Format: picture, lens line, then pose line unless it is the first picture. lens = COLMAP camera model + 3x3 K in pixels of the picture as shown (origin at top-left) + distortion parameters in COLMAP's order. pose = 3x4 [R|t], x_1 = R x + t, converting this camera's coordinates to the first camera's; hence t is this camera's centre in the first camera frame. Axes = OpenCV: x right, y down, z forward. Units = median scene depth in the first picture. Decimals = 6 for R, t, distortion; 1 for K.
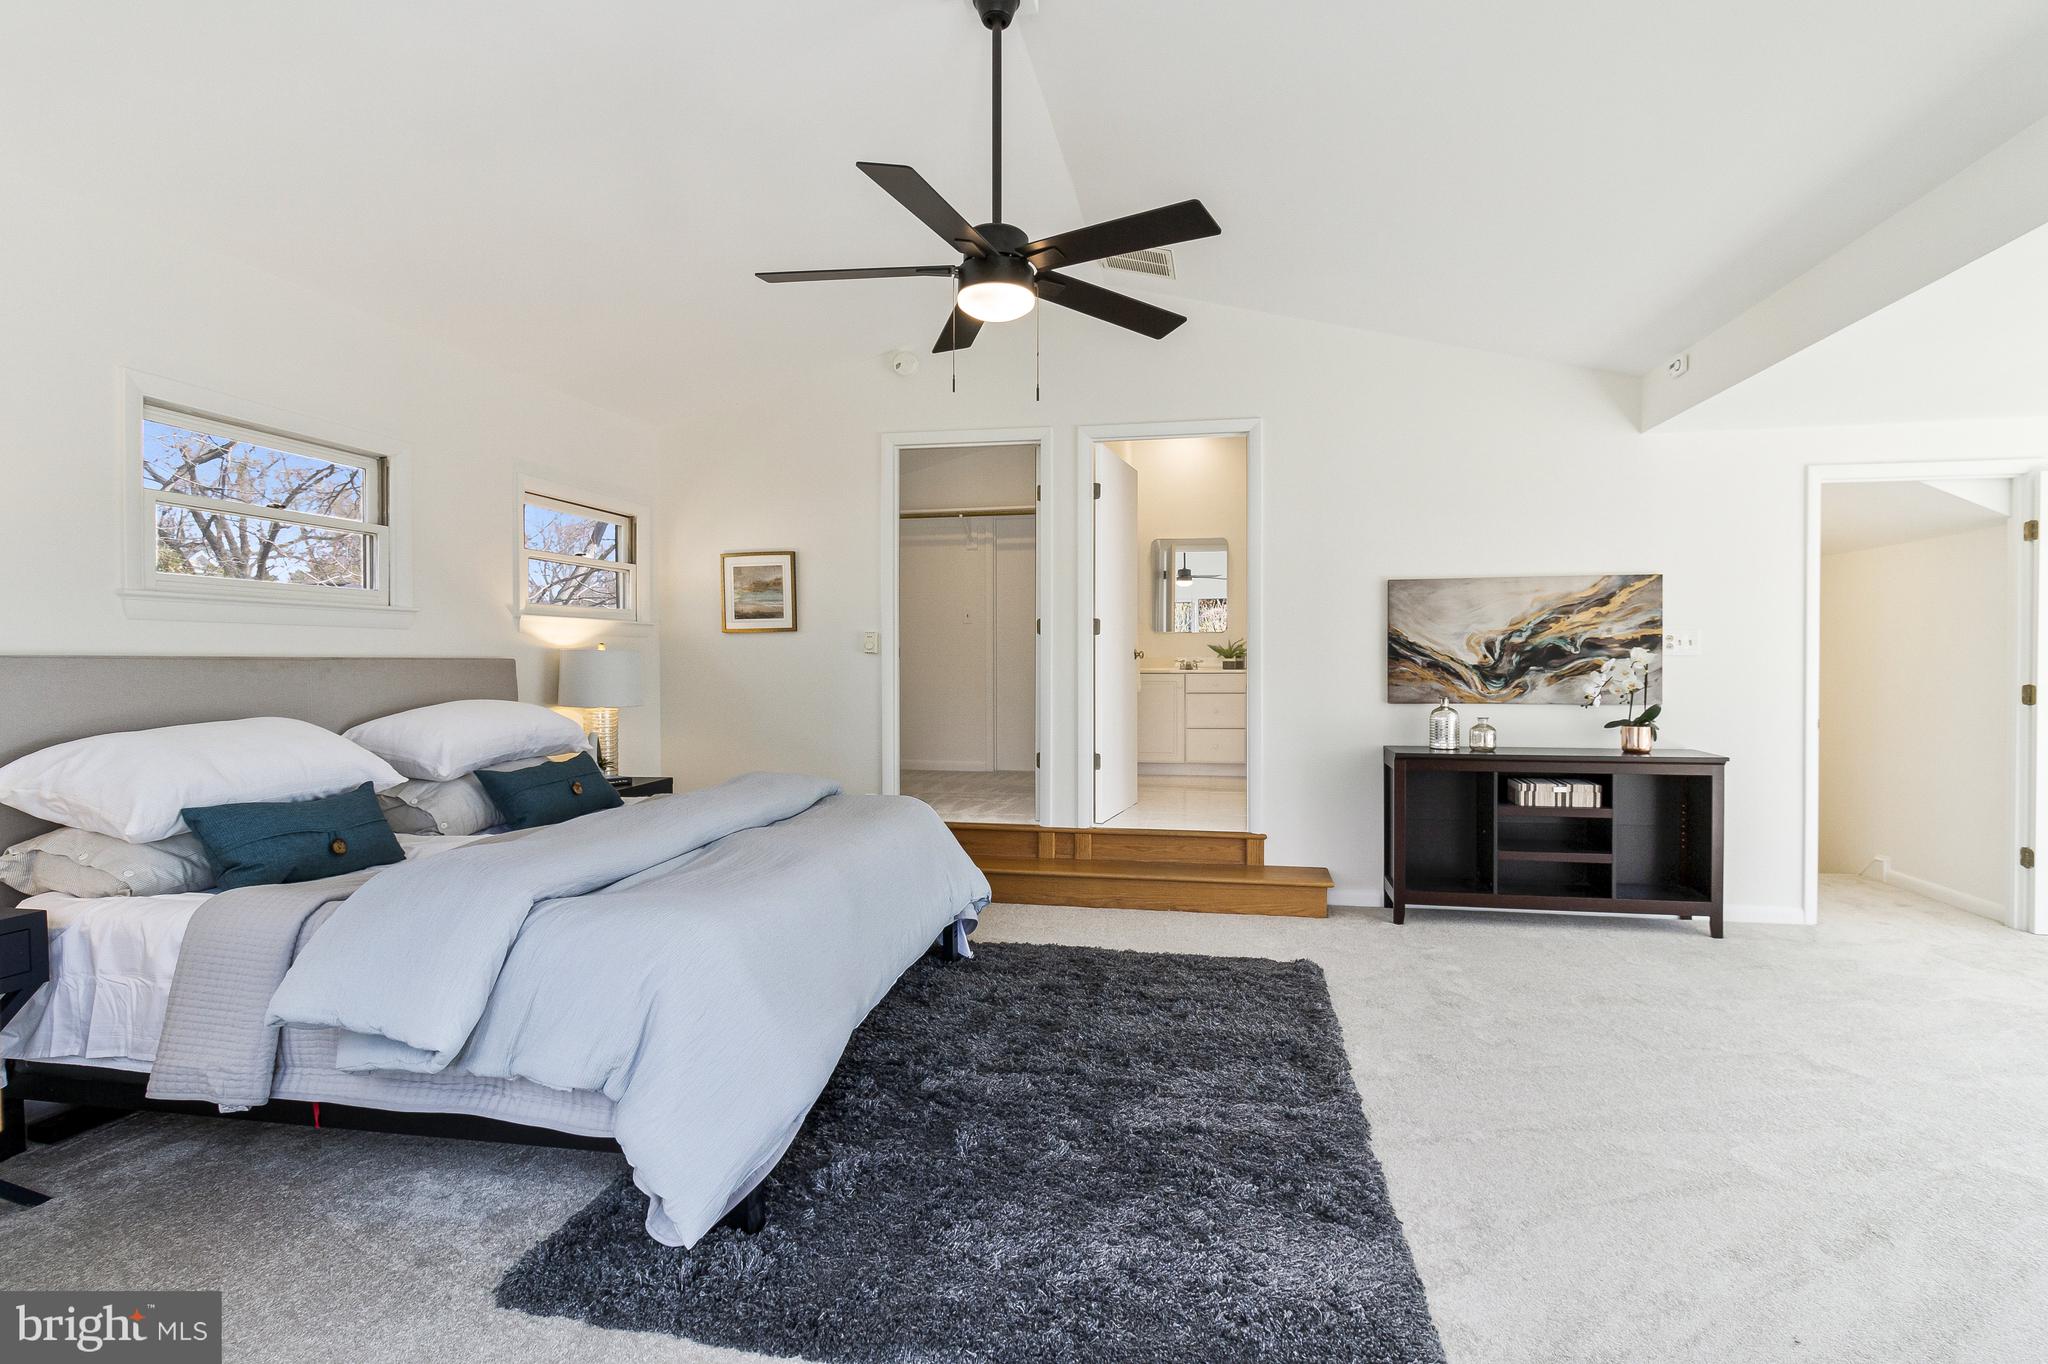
lens RADIAL K [[991.1, 0, 1027.3], [0, 991.1, 671.7], [0, 0, 1]] dist [0.001203, -0.005893]
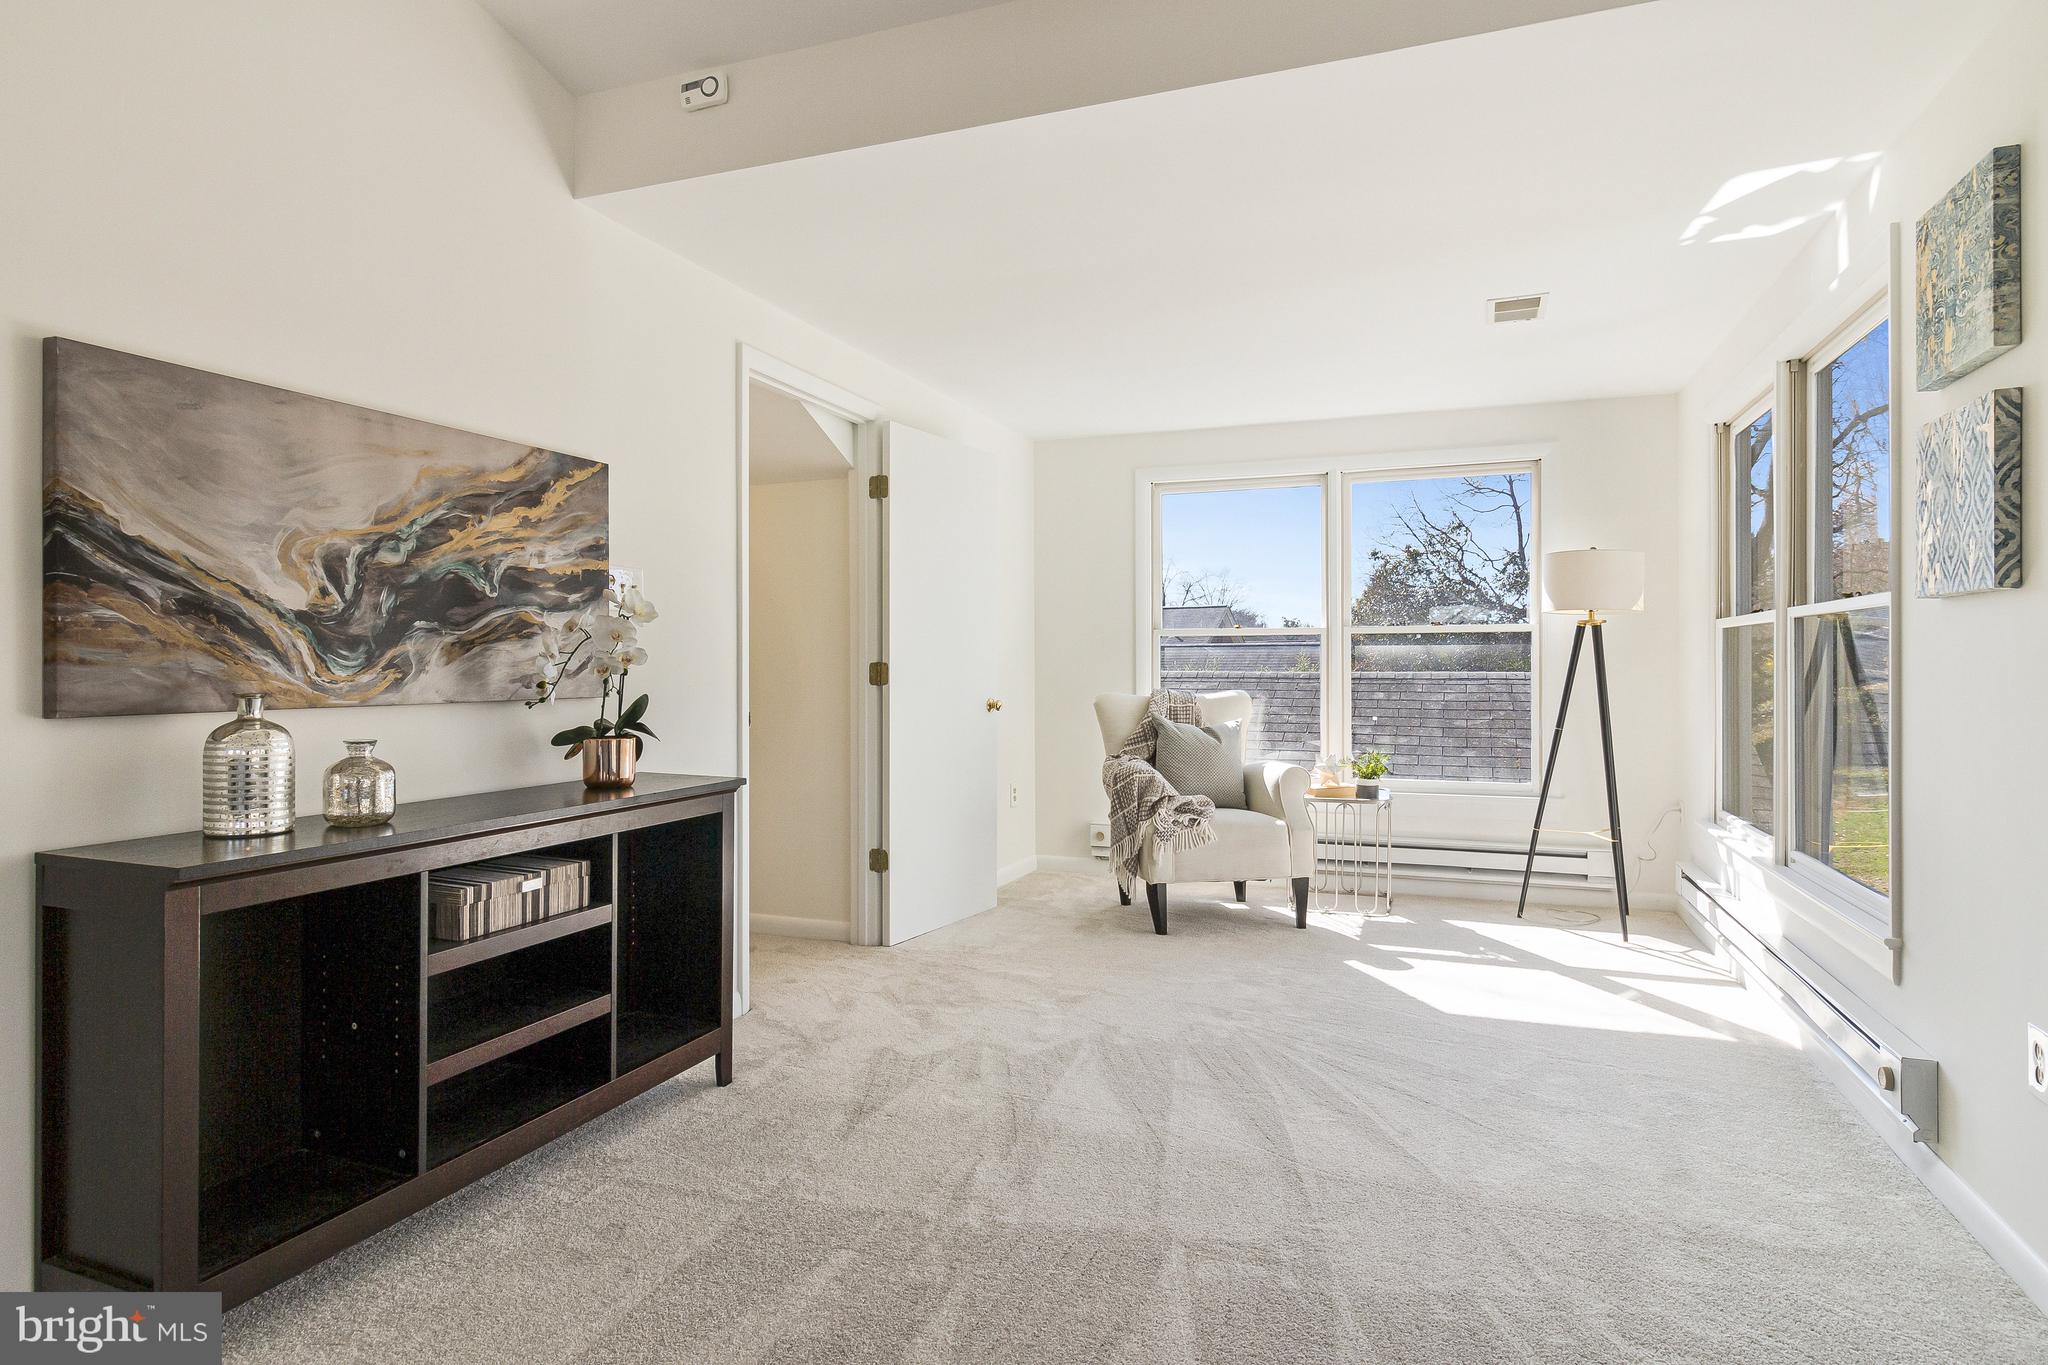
lens RADIAL K [[1113.1, 0, 1029.1], [0, 1113.1, 668.6], [0, 0, 1]] dist [0.006151, -0.000146]
pose [[0.163352, 0.000069, 0.986568, 0.058479], [0.007424, 0.999972, -0.001299, 0.019195], [-0.986540, 0.007536, 0.163347, 0.648705]]
